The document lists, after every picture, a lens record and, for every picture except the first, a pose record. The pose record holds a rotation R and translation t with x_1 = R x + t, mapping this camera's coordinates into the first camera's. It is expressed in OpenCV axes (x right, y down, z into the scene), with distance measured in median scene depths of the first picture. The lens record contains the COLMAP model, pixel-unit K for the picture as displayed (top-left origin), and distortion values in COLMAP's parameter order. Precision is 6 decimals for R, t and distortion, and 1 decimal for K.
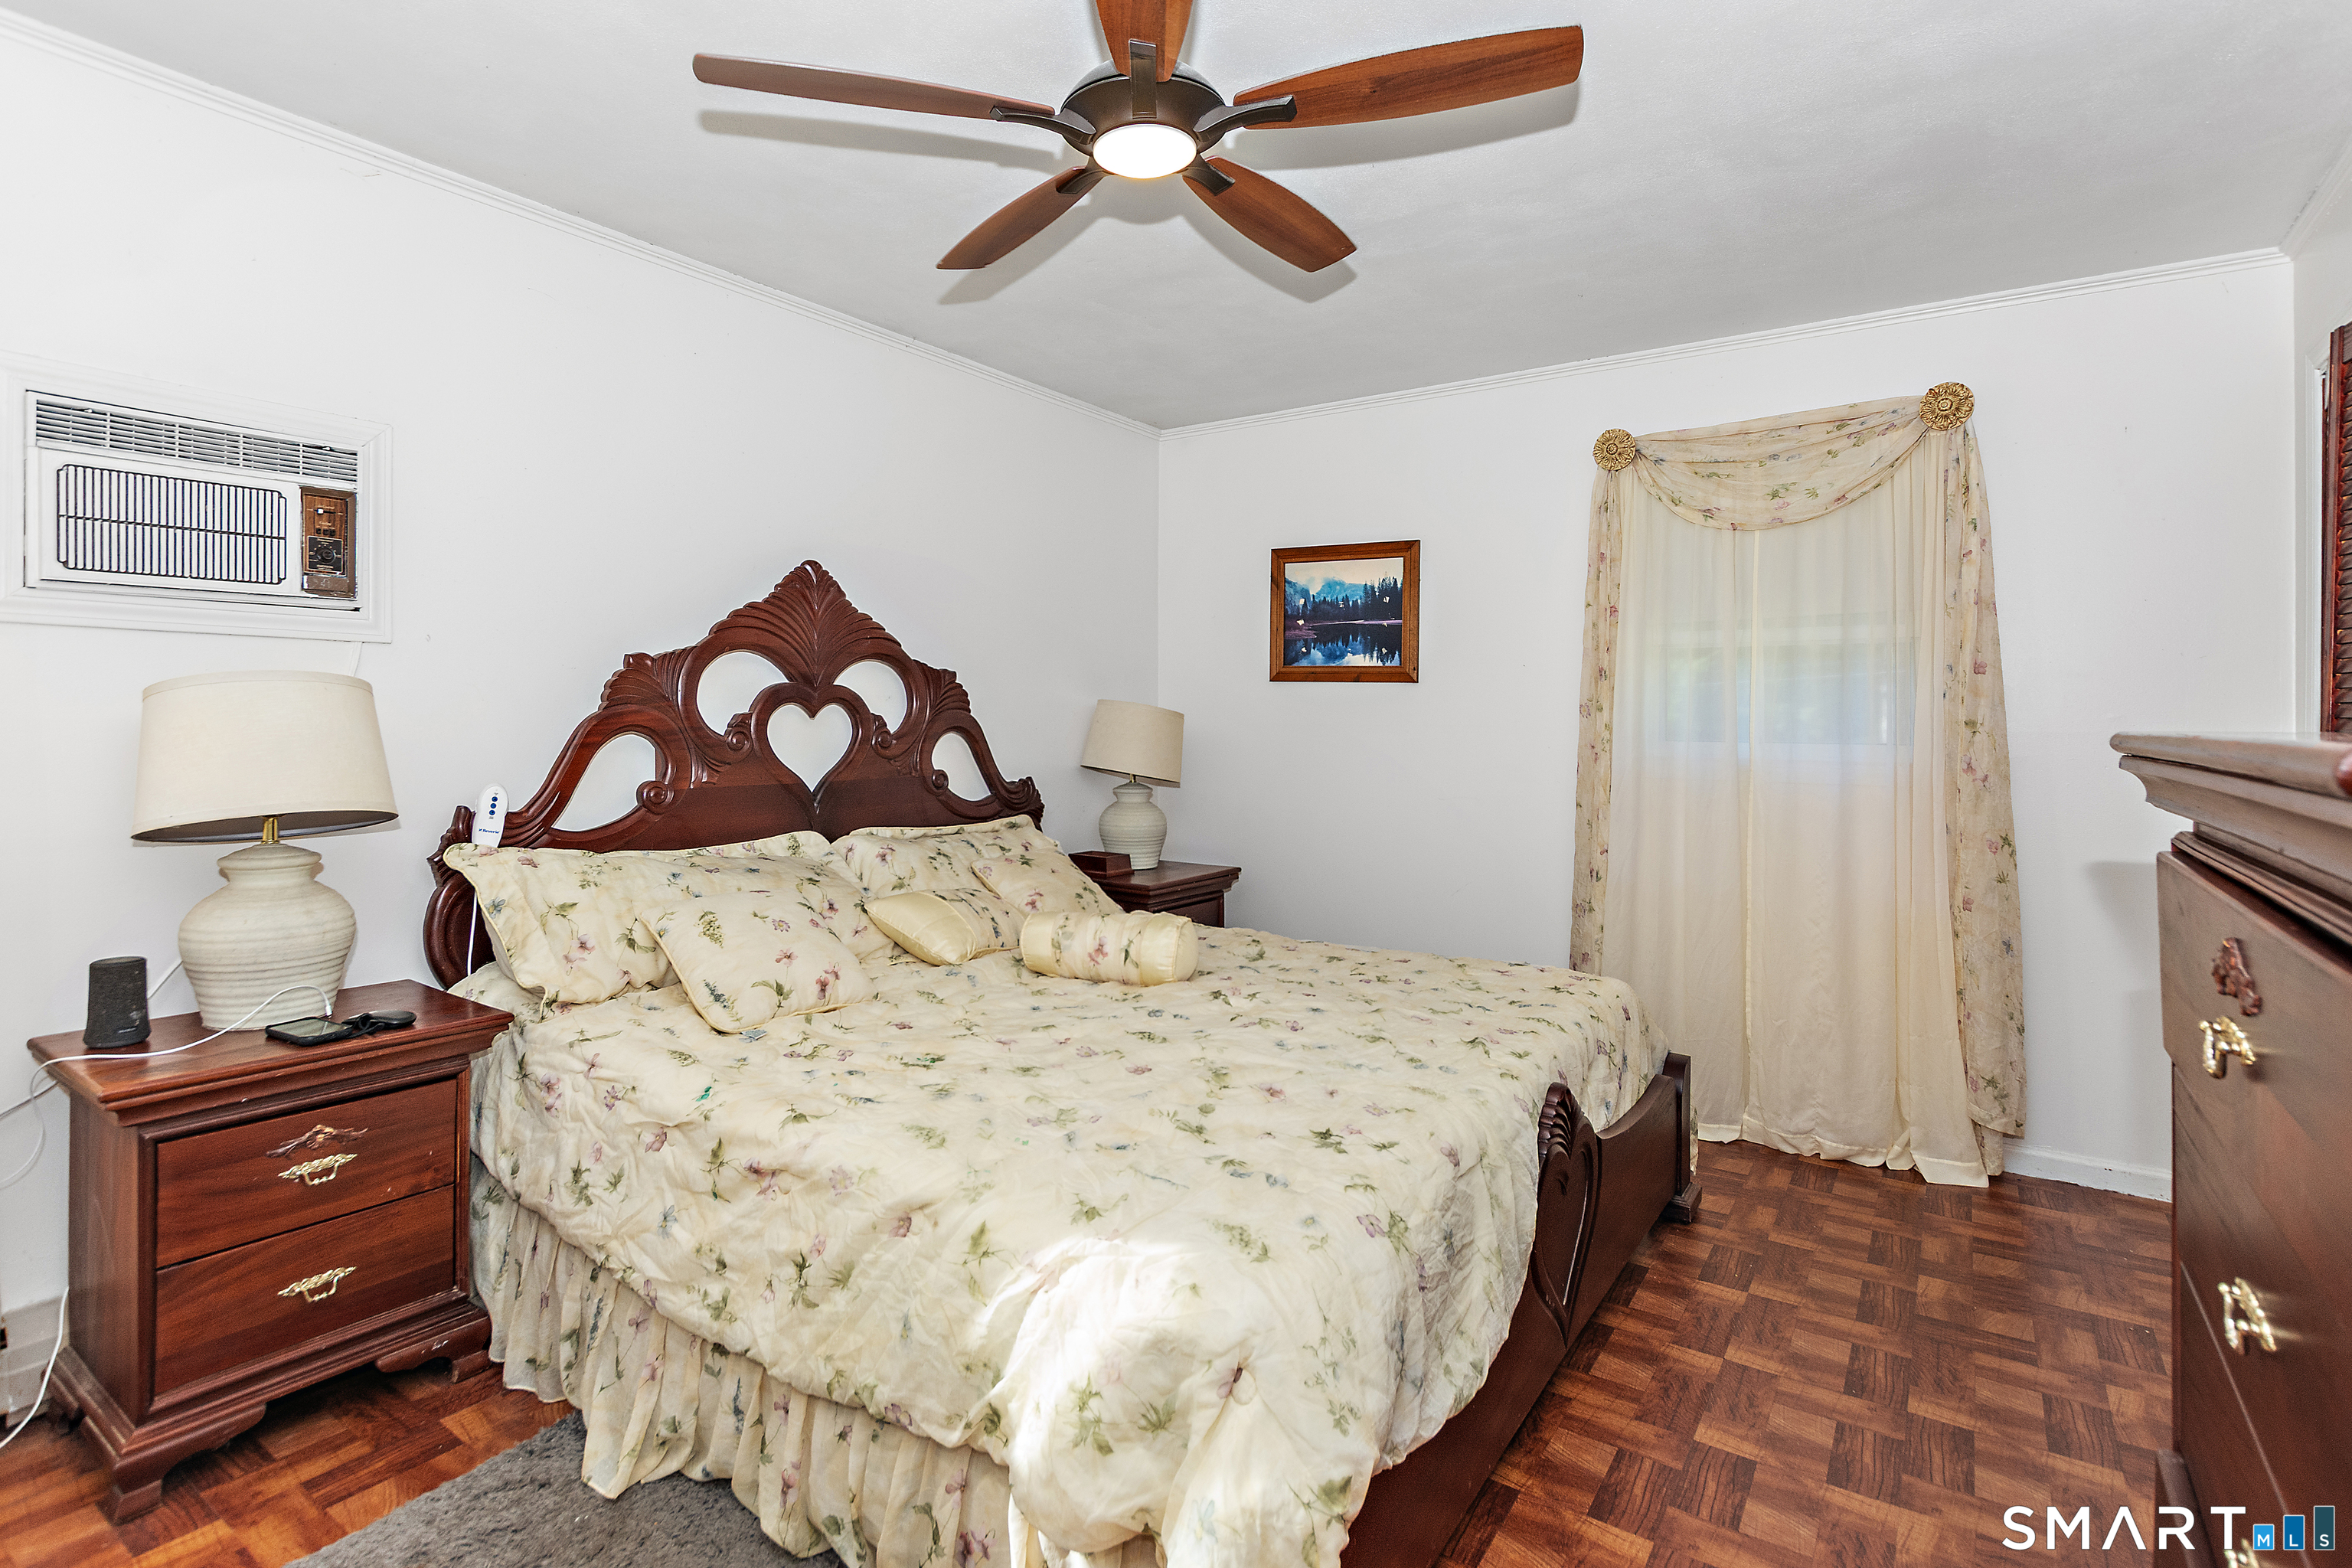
lens RADIAL K [[1131.0, 0, 1181.9], [0, 1131.0, 730.5], [0, 0, 1]] dist [0.001694, -0.001797]
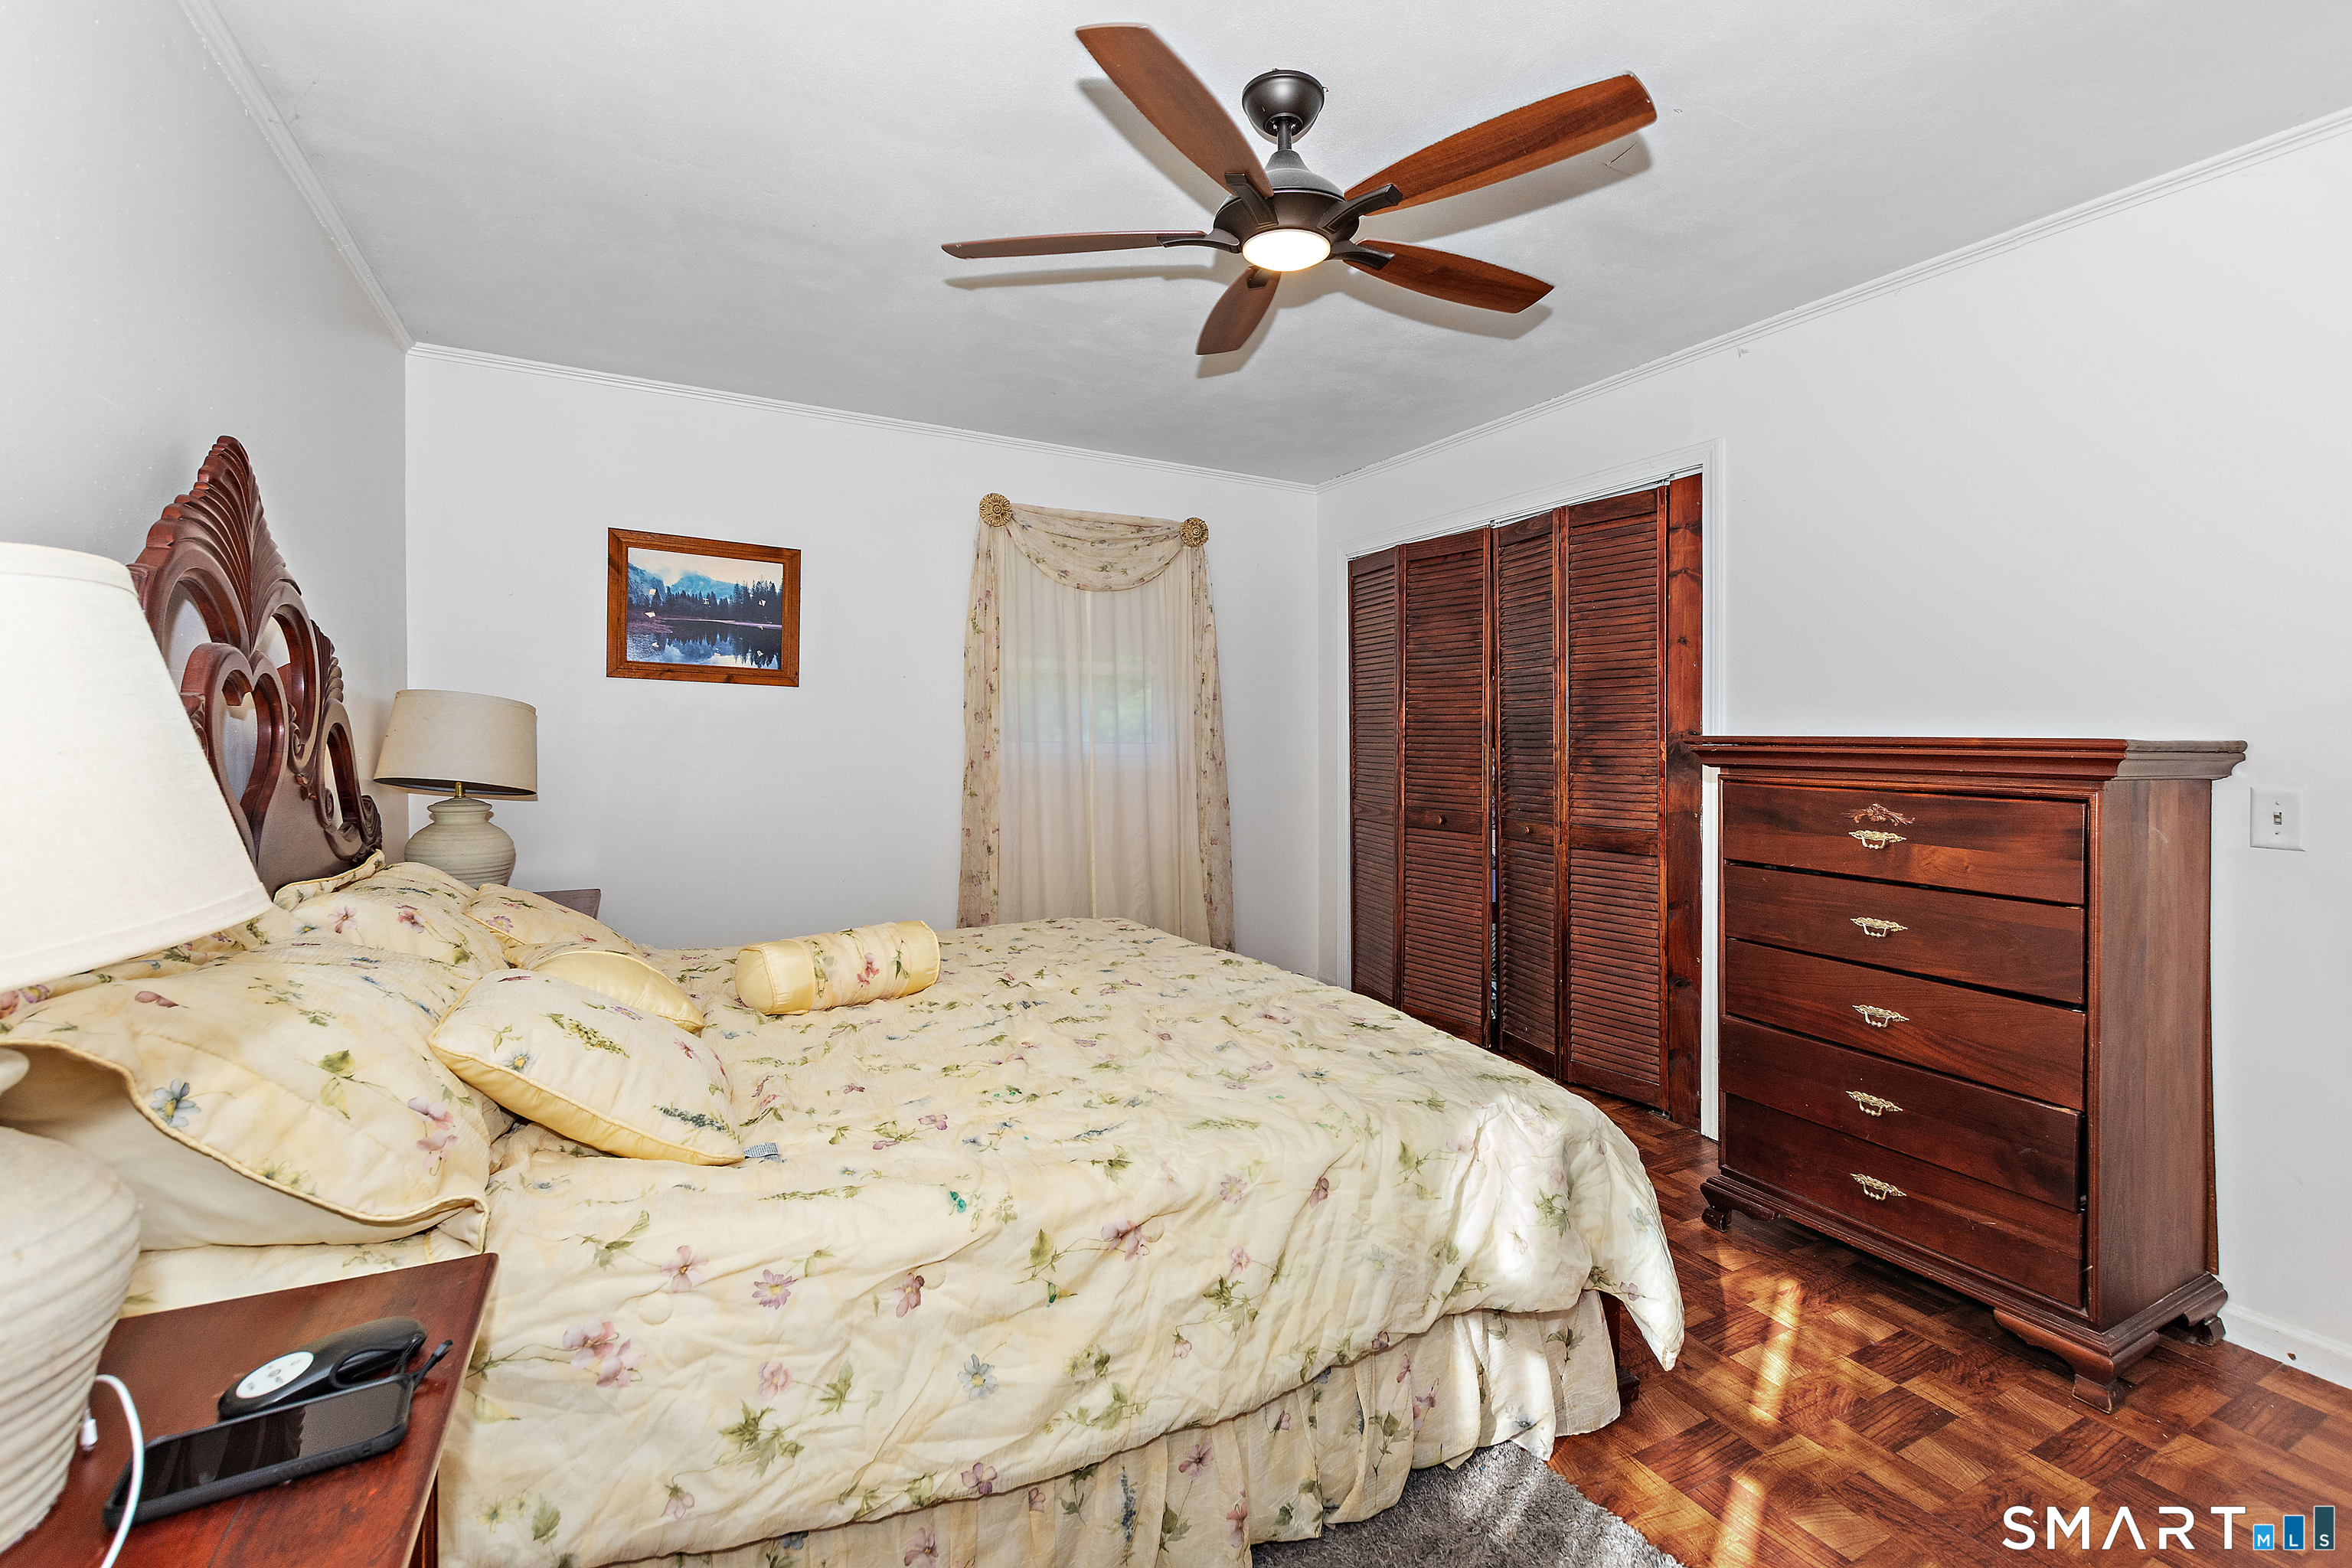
lens RADIAL K [[1008.1, 0, 1170.9], [0, 1008.1, 736.9], [0, 0, 1]] dist [0.002115, 0.000166]
pose [[0.481108, 0.000446, 0.876661, -0.873006], [-0.002922, 0.999995, 0.001095, 0.004083], [-0.876656, -0.003089, 0.481107, 0.498990]]
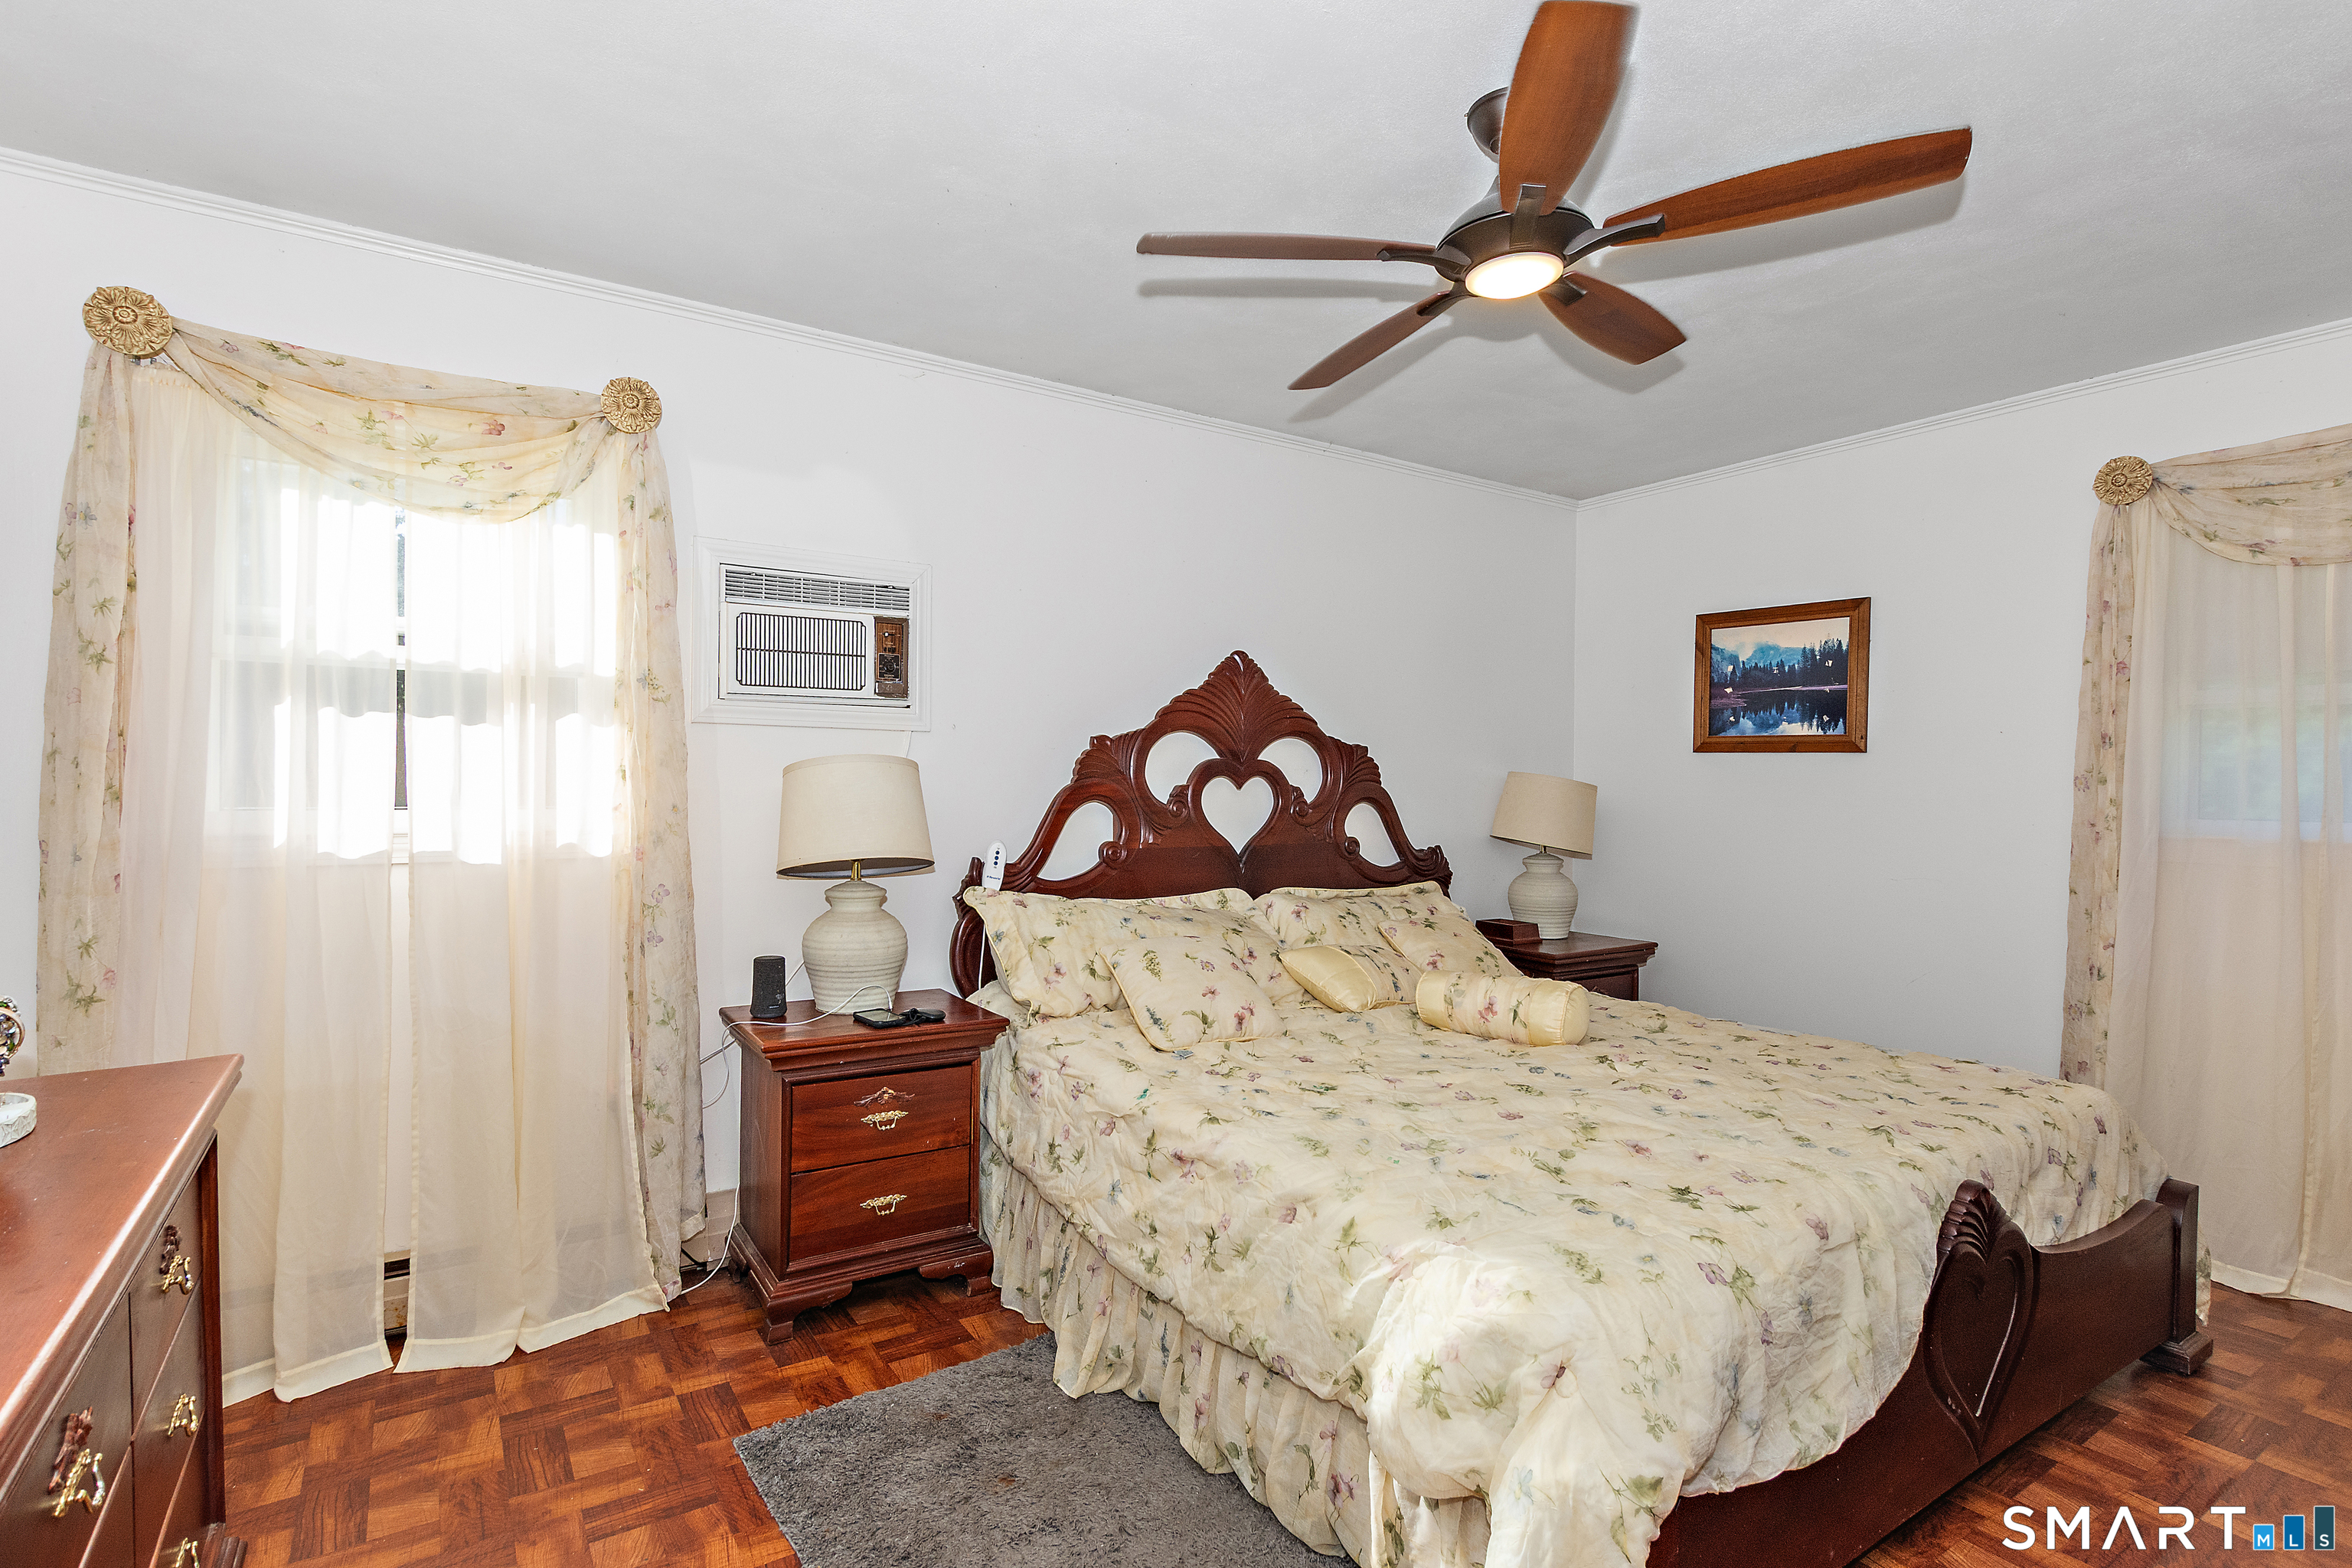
lens RADIAL K [[1119.8, 0, 1181.9], [0, 1119.8, 806.8], [0, 0, 1]] dist [0.001038, 0.000061]
pose [[0.927481, 0.009061, -0.373760, 0.066132], [-0.006701, 0.999949, 0.007614, -0.002217], [0.373809, -0.004557, 0.927494, -0.108429]]
